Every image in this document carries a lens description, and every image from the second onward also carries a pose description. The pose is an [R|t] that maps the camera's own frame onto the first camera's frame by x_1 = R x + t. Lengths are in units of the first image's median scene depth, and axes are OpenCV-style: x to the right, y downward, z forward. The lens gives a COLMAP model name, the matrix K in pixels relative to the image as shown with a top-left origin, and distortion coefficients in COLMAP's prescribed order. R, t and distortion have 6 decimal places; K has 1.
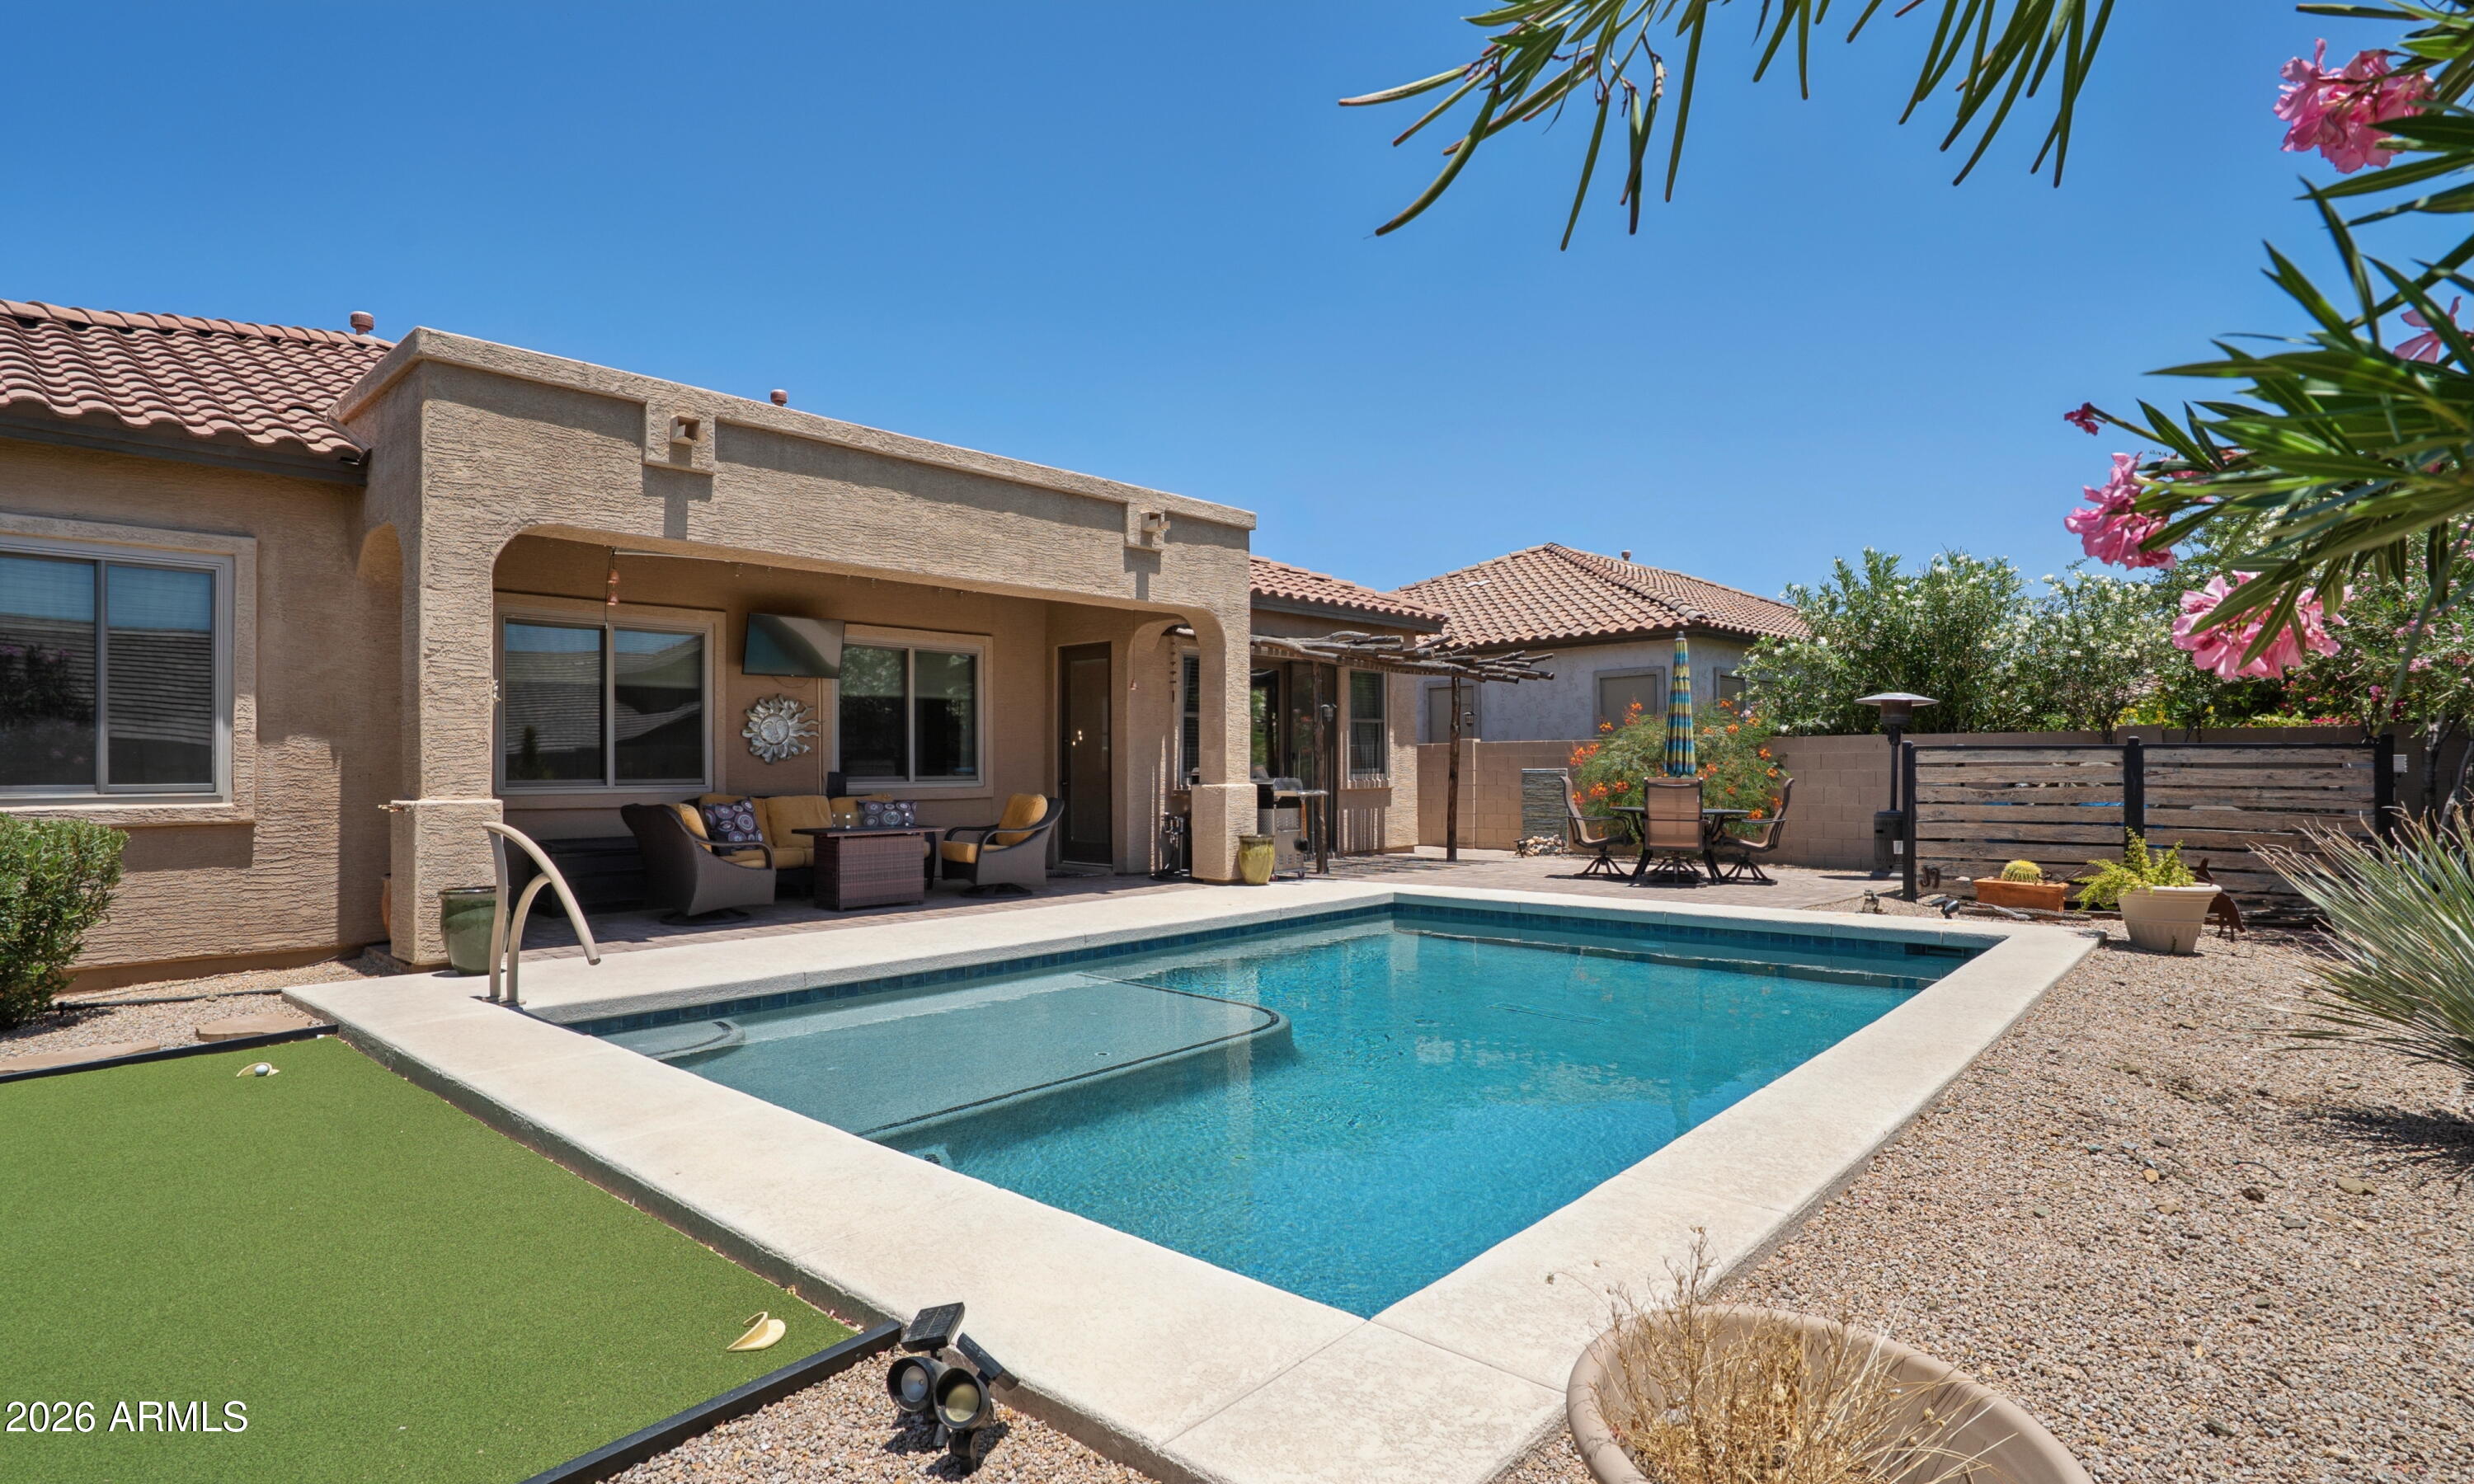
lens RADIAL K [[1243.1, 0, 1217.1], [0, 1243.1, 759.9], [0, 0, 1]] dist [-0.053841, 0.016371]
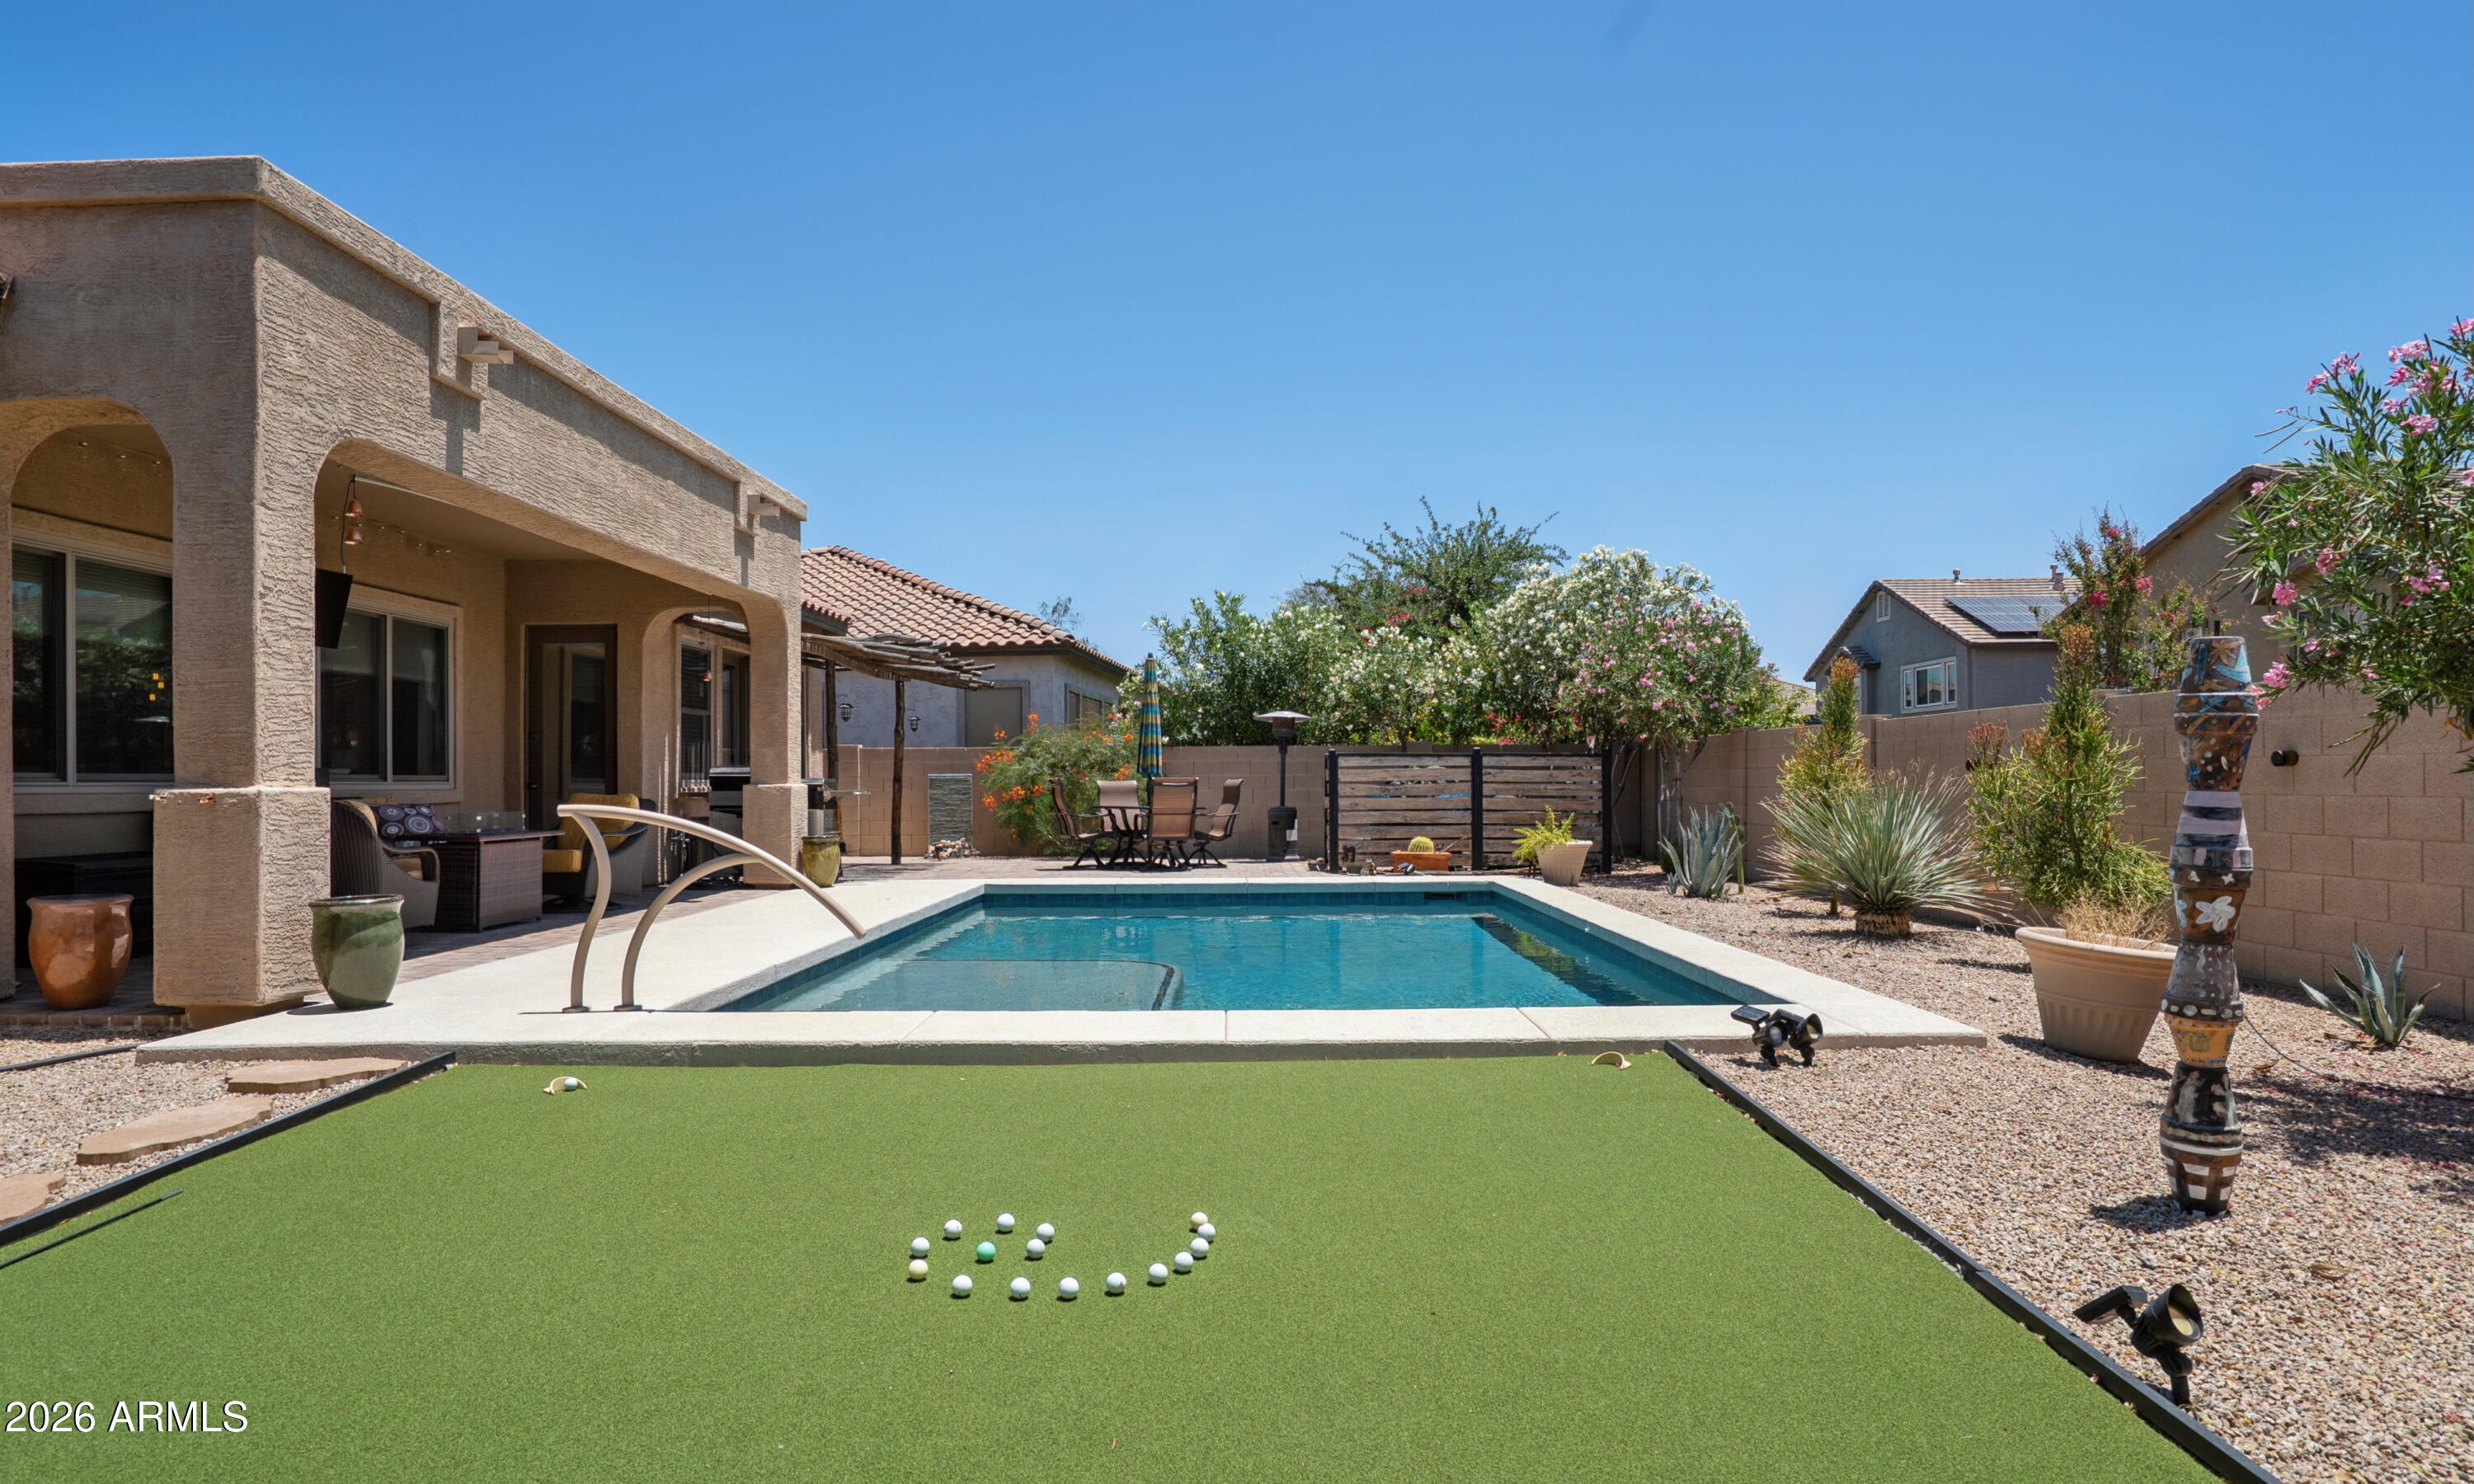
lens RADIAL K [[1365.1, 0, 1220.6], [0, 1365.1, 770.9], [0, 0, 1]] dist [-0.024347, 0.005629]
pose [[0.753895, 0.006152, 0.656966, -0.542630], [-0.002019, 0.999973, -0.007047, 0.020094], [-0.656992, 0.003986, 0.753887, -0.014040]]
